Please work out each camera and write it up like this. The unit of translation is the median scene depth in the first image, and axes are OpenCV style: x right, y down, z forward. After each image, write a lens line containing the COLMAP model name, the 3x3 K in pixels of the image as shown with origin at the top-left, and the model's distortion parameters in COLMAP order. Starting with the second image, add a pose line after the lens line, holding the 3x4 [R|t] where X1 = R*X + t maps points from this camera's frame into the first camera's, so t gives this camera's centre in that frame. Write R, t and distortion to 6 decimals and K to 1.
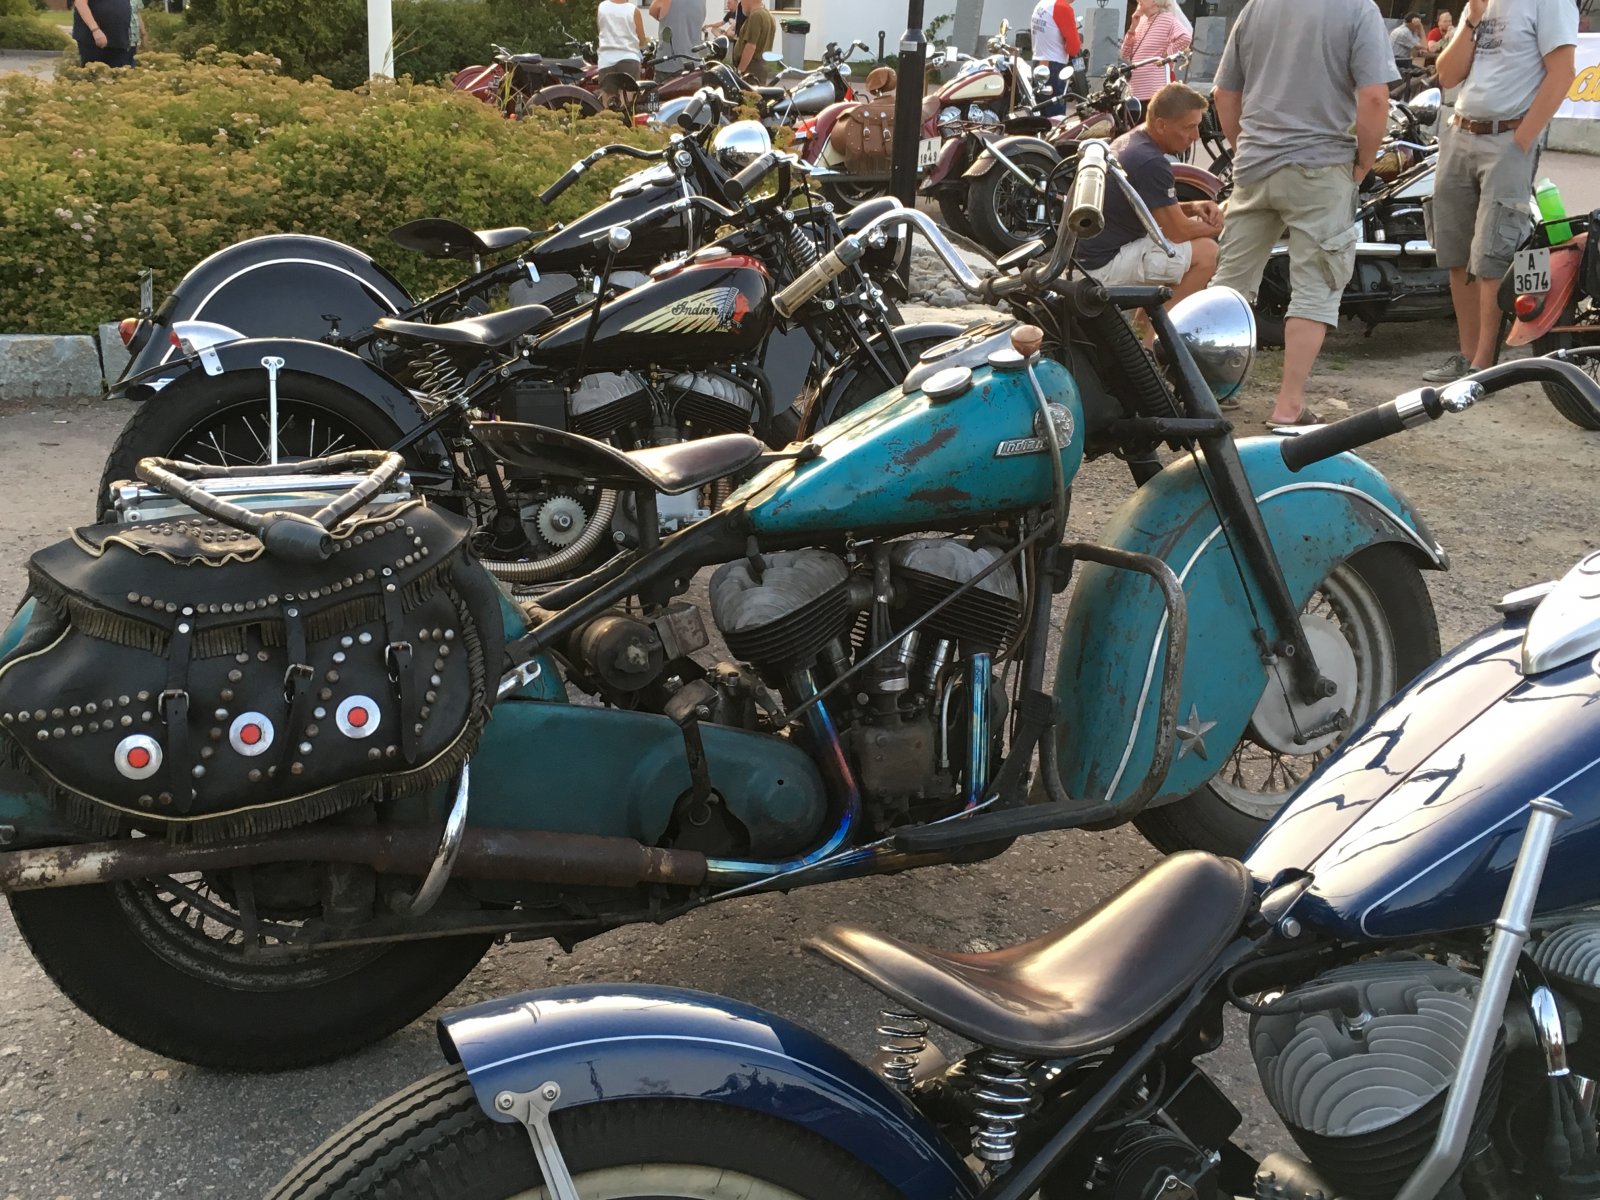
lens RADIAL K [[1757.4, 0, 801.0], [0, 1757.4, 601.4], [0, 0, 1]] dist [0.054647, 0.000000]
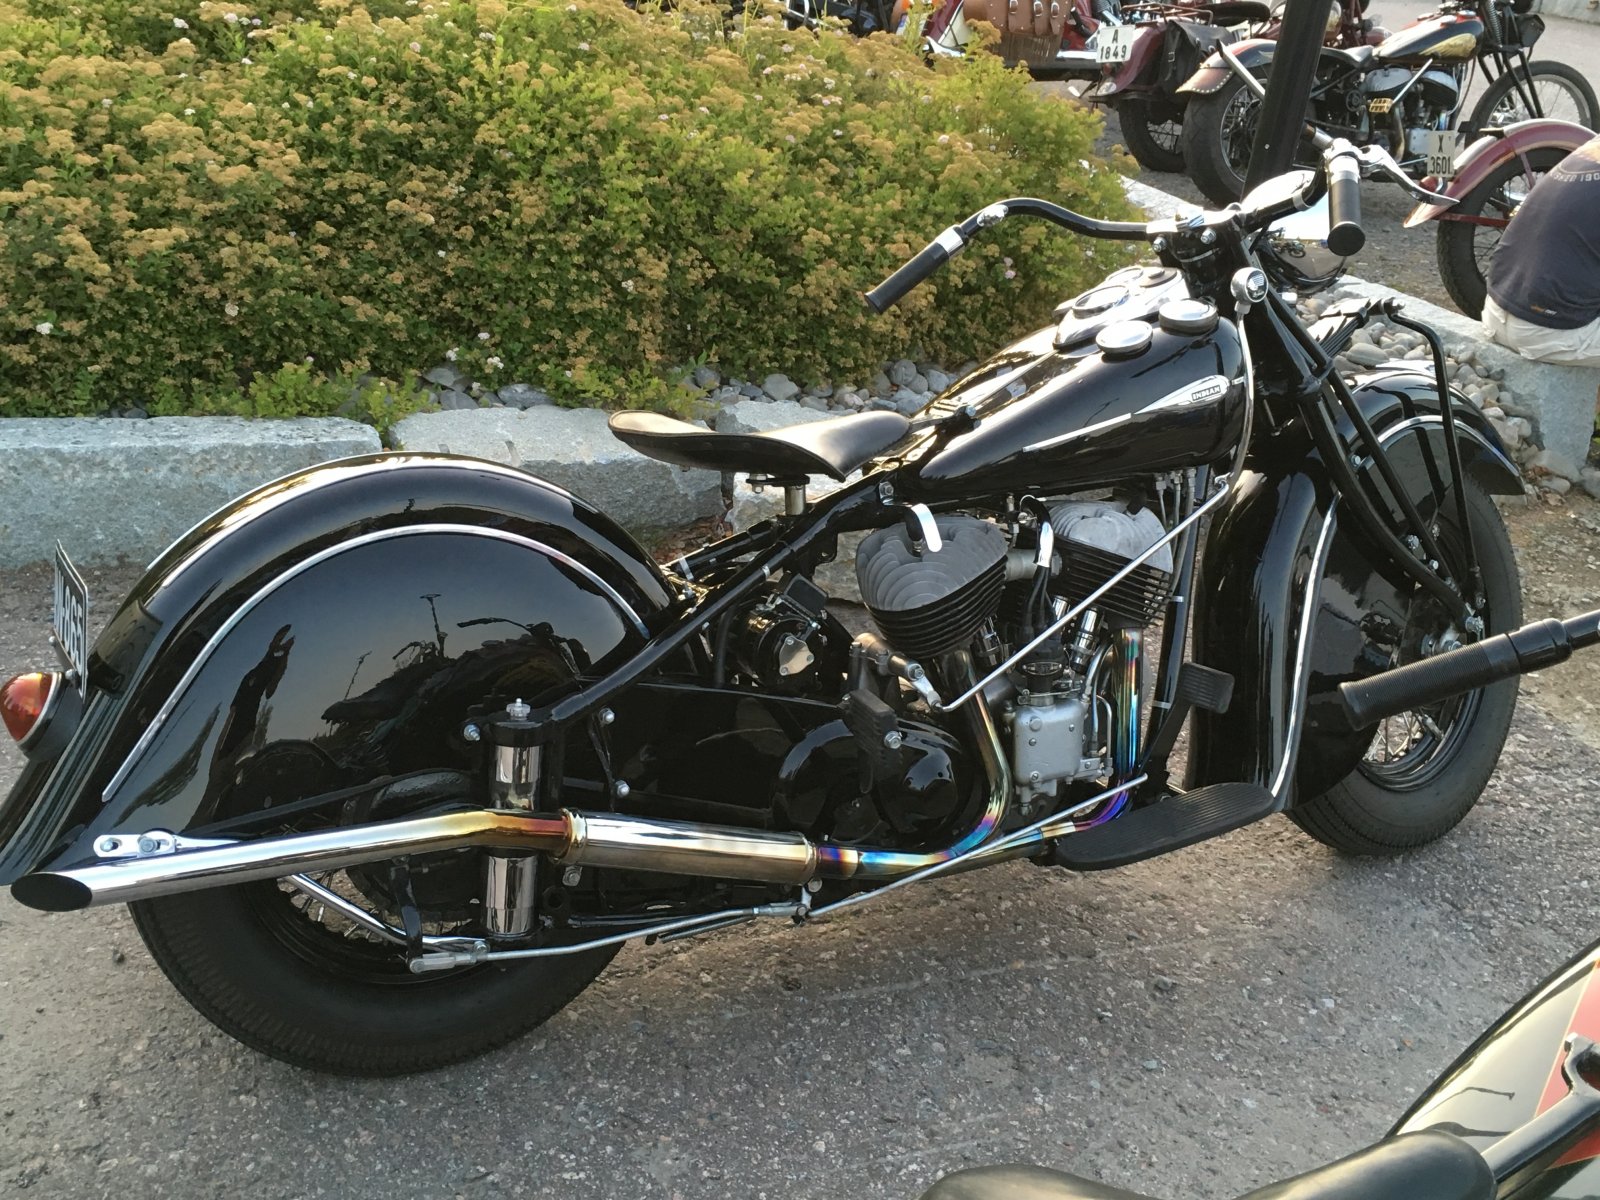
lens RADIAL K [[1757.4, 0, 799.0], [0, 1757.4, 599.6], [0, 0, 1]] dist [0.054647, 0.000000]
pose [[0.996993, 0.048303, 0.060588, -0.278351], [-0.054623, 0.992713, 0.107409, -0.283139], [-0.054958, -0.110396, 0.992367, 0.718214]]
